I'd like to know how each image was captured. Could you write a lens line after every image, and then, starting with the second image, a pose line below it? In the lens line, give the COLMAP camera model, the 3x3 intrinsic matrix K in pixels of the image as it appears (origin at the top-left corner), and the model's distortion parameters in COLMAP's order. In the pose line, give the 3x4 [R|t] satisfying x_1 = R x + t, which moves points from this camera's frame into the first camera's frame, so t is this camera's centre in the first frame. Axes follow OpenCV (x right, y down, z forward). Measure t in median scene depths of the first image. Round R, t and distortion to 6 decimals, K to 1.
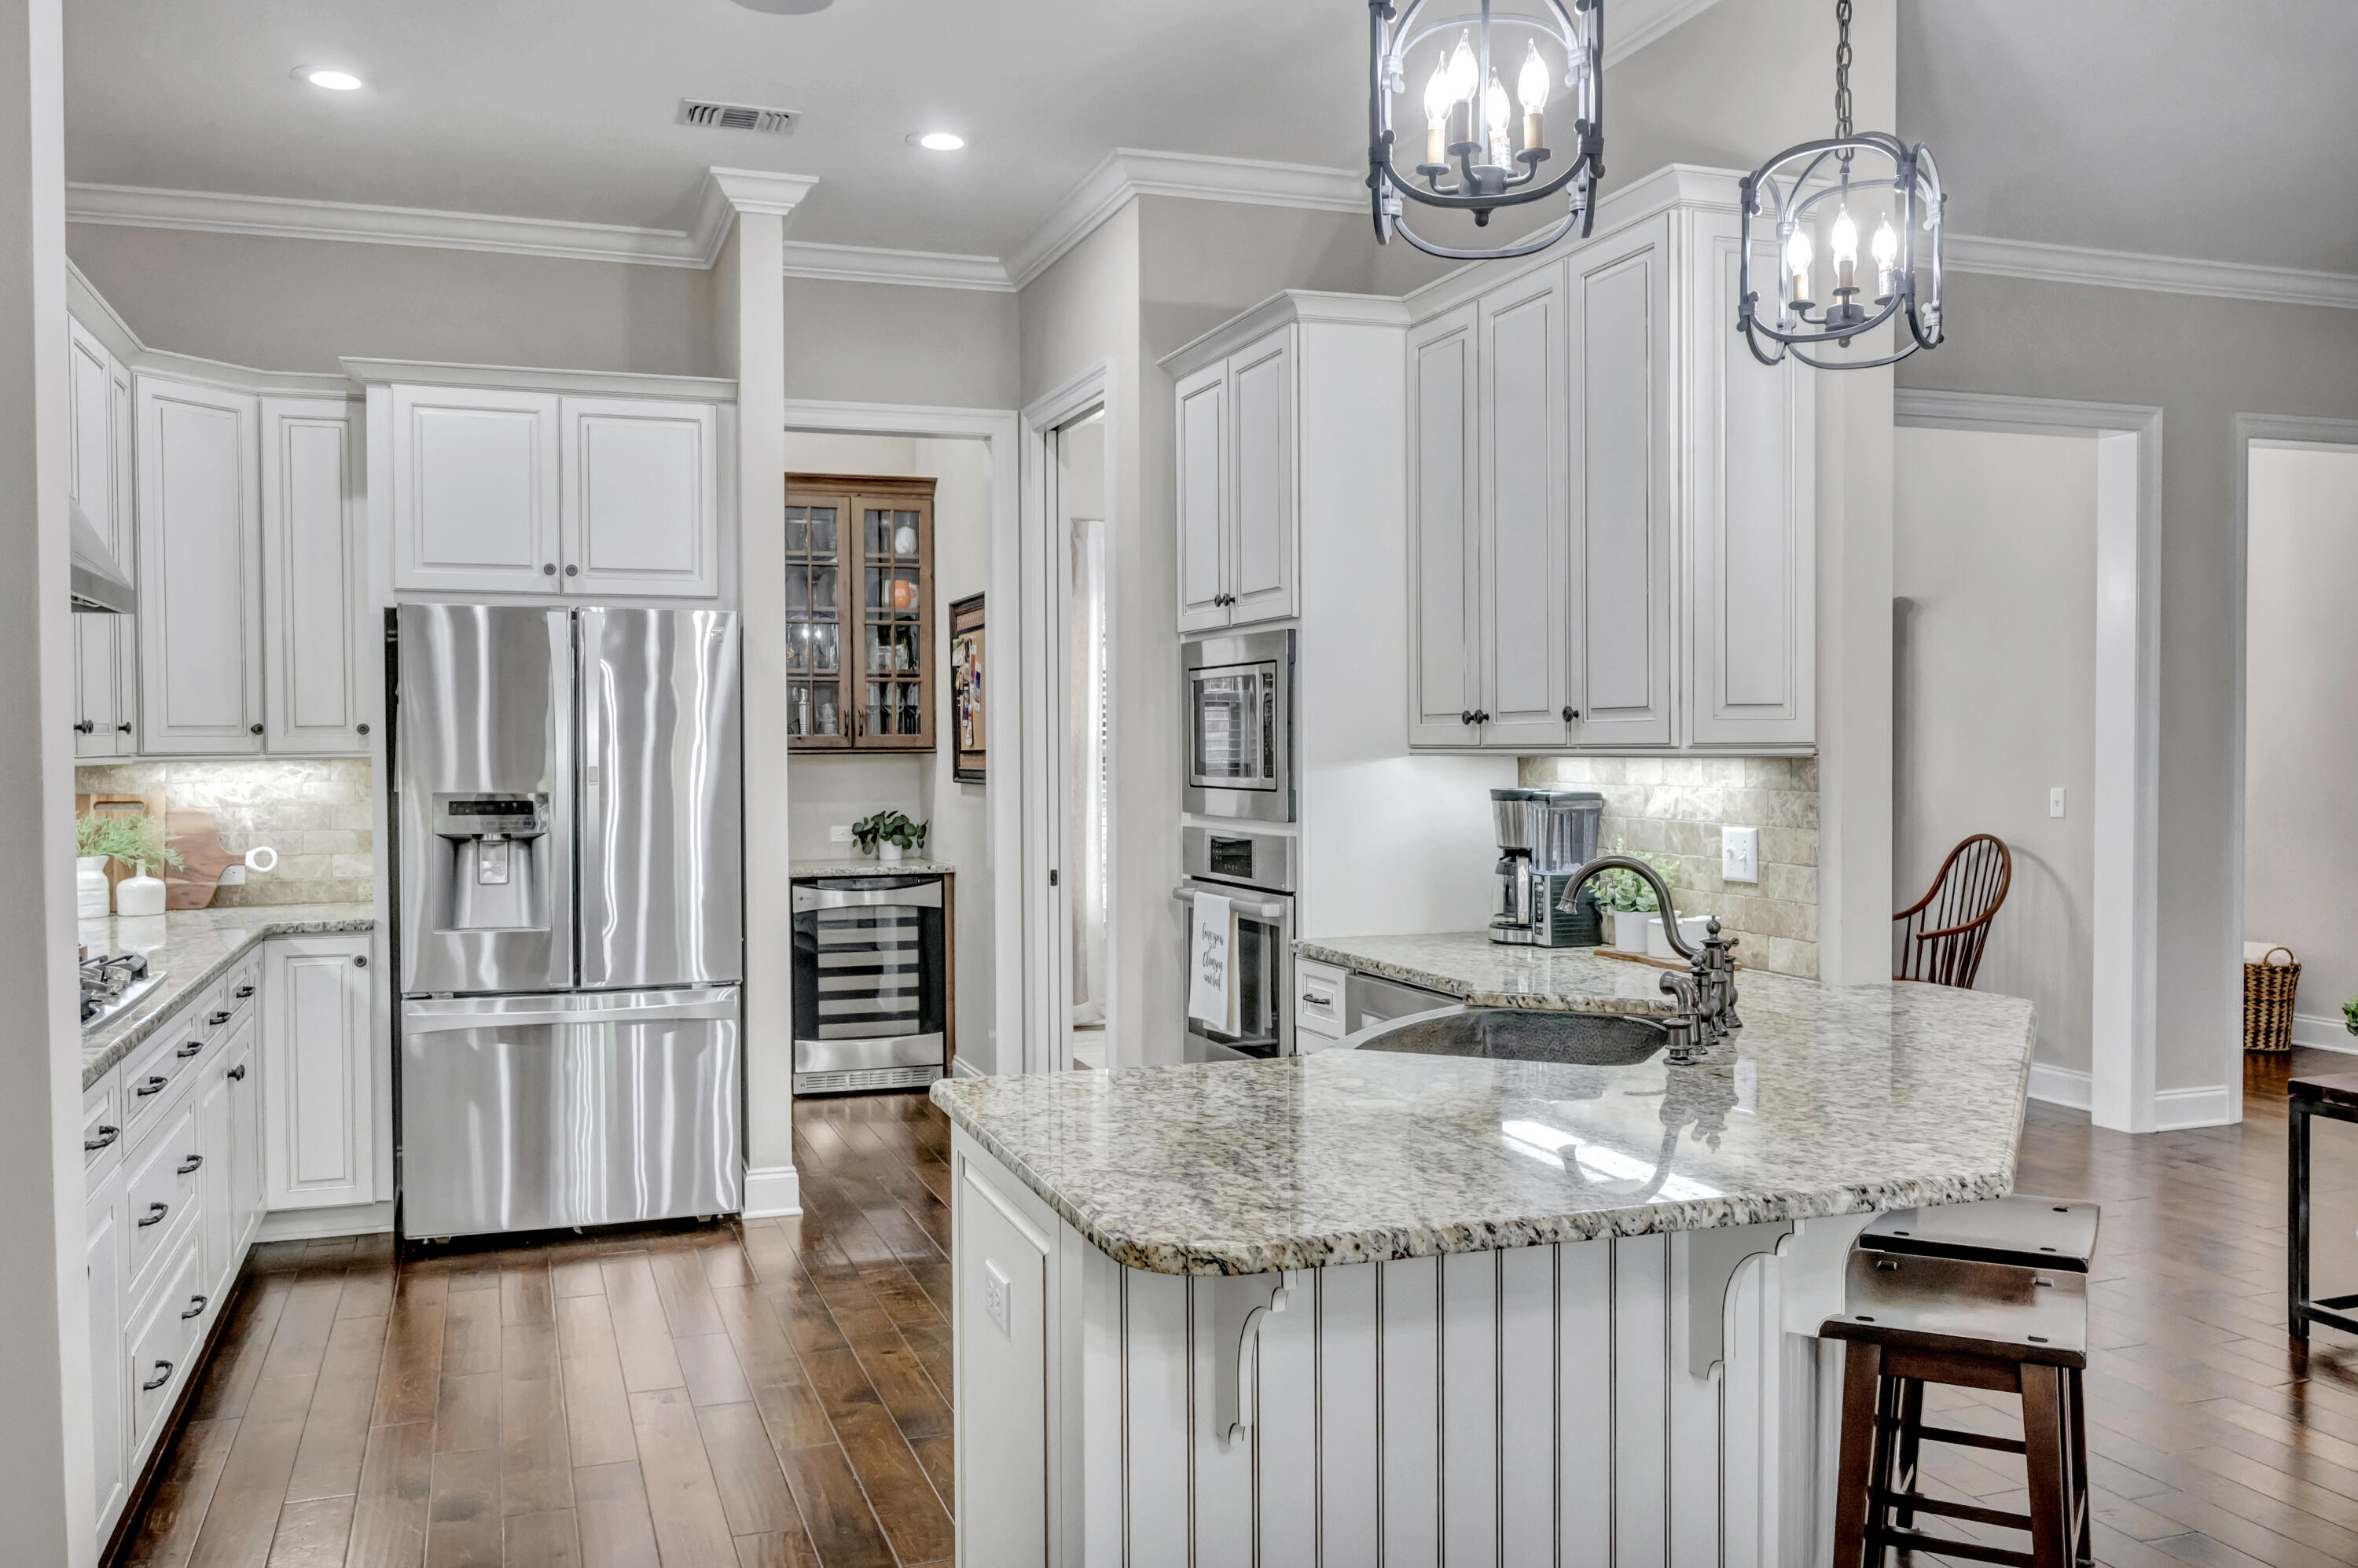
lens RADIAL K [[1958.7, 0, 1179.0], [0, 1958.7, 784.0], [0, 0, 1]] dist [-0.011579, -0.002156]
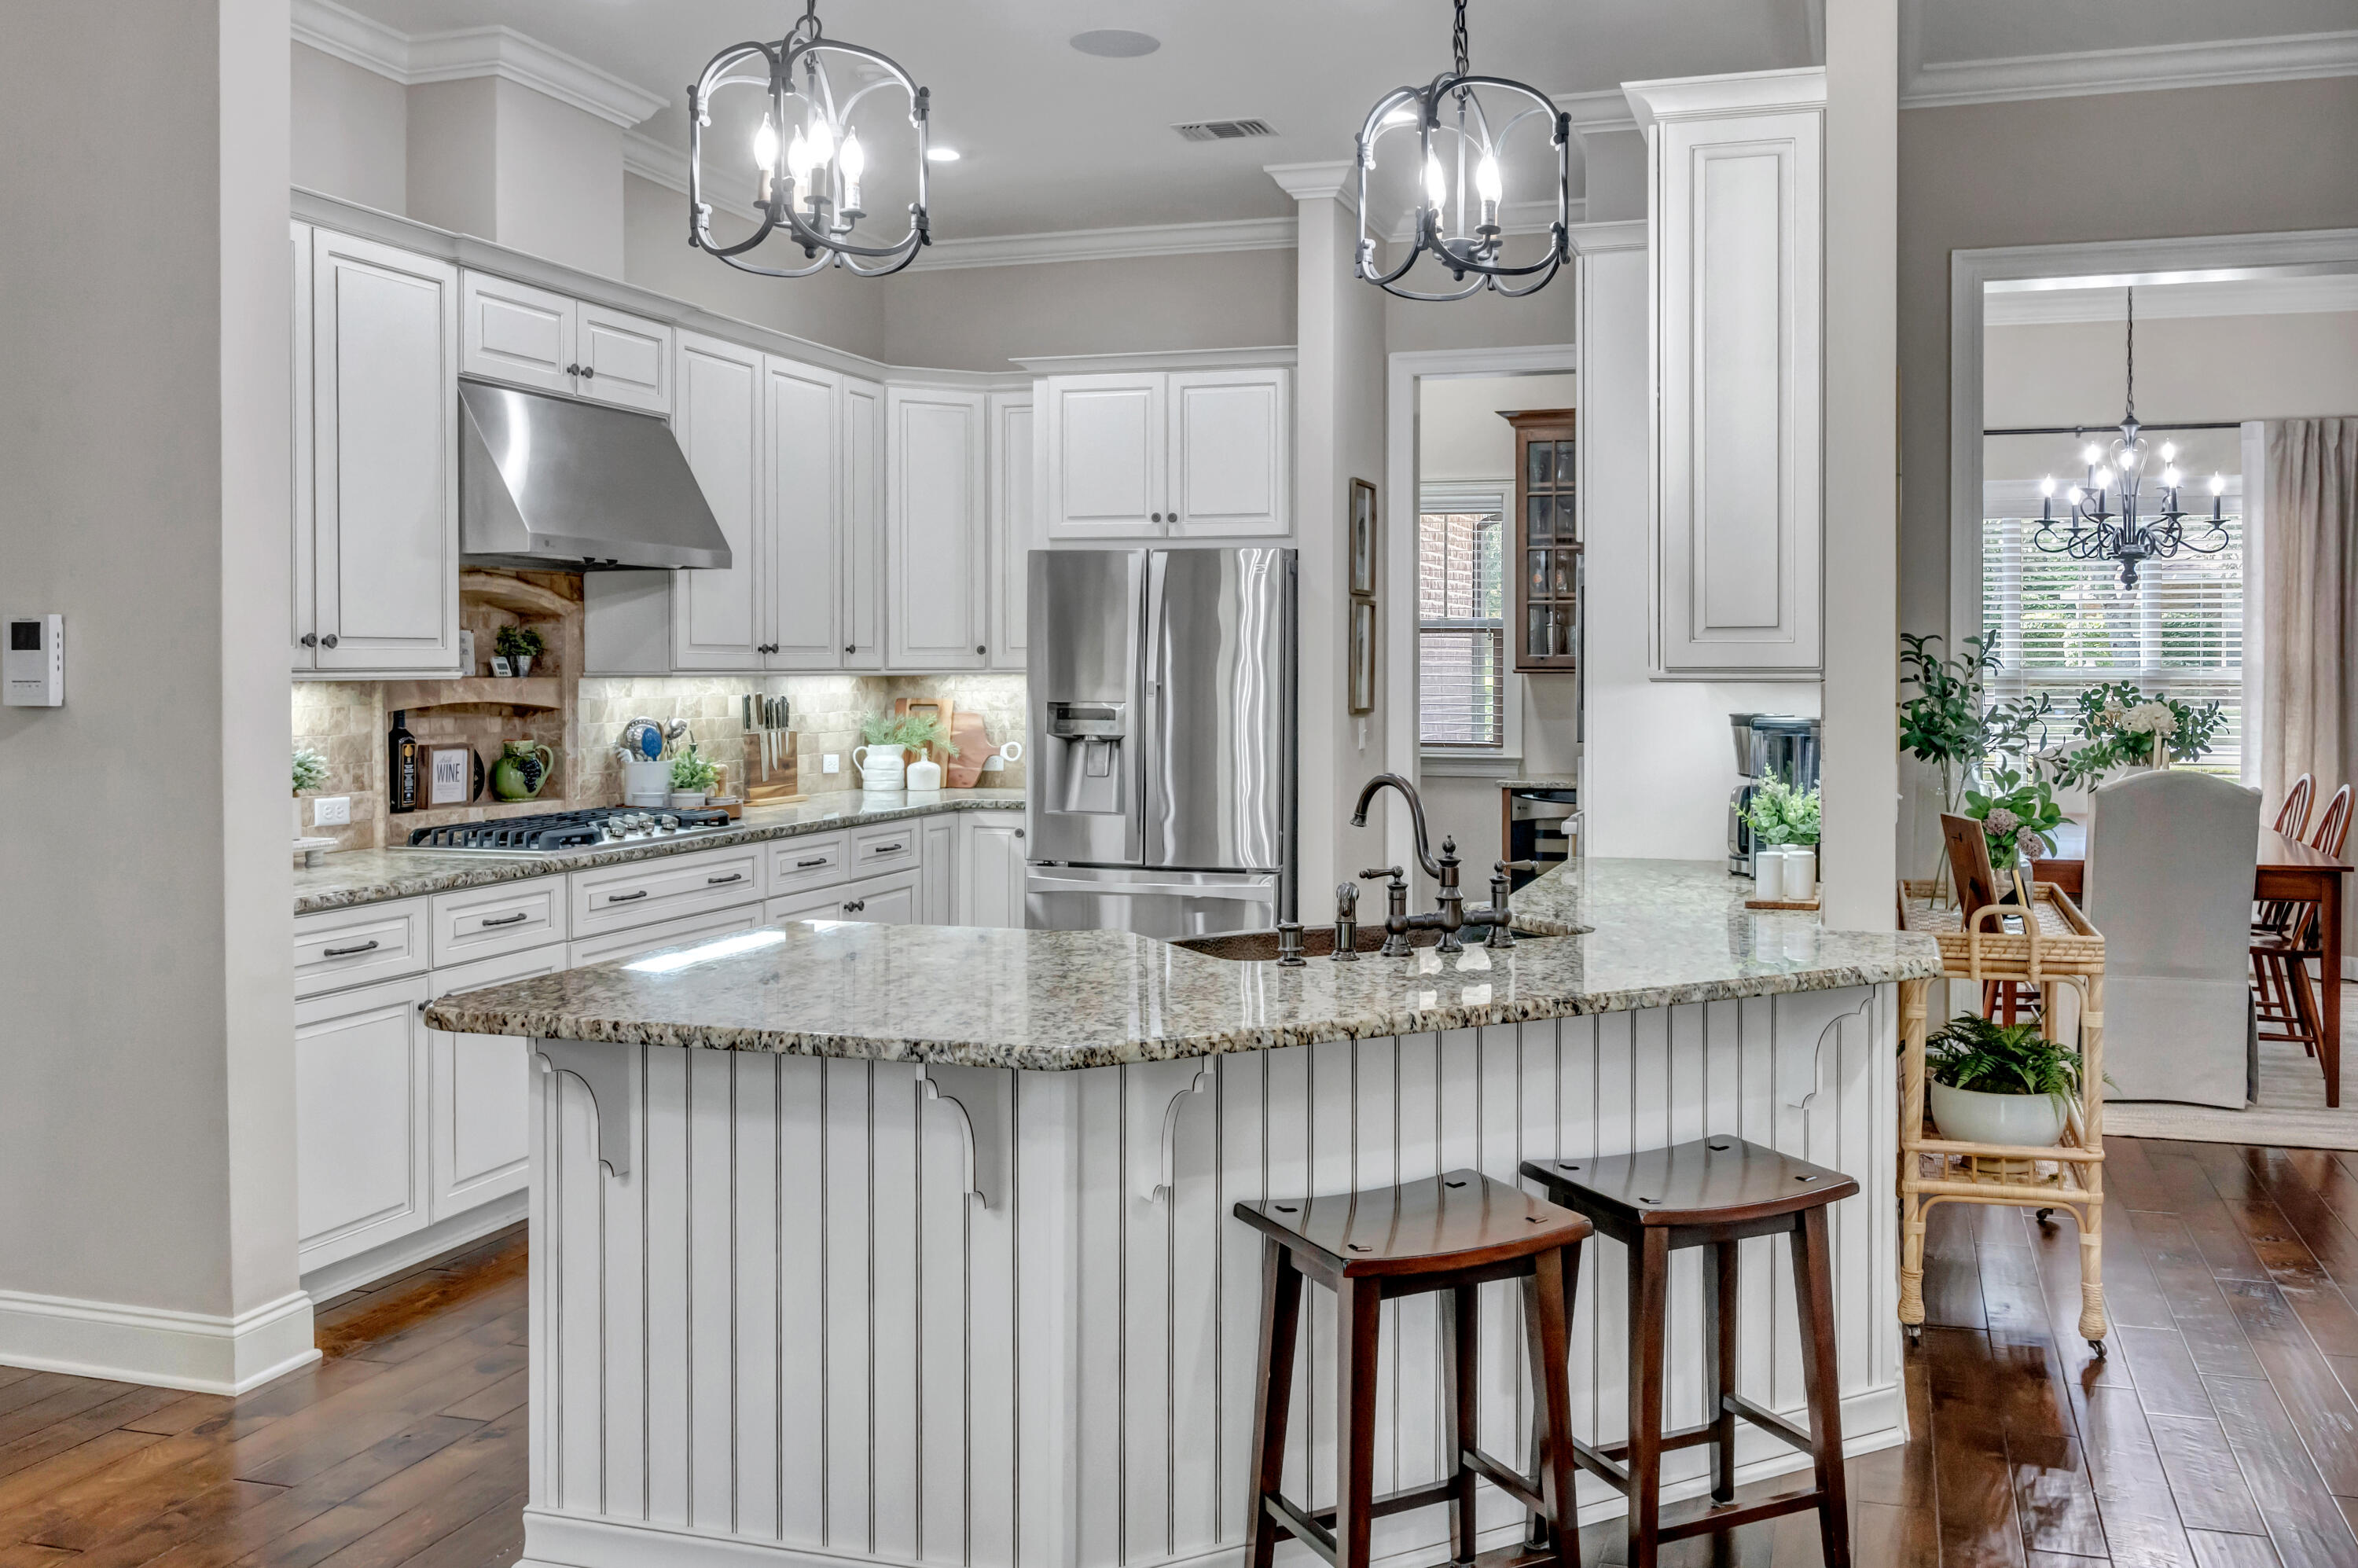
lens RADIAL K [[1954.1, 0, 1175.7], [0, 1954.1, 649.0], [0, 0, 1]] dist [-0.002711, -0.000350]
pose [[0.797096, -0.002185, -0.603848, 0.418596], [-0.012740, 0.999710, -0.020434, -0.003978], [0.603718, 0.023981, 0.796837, 0.047624]]
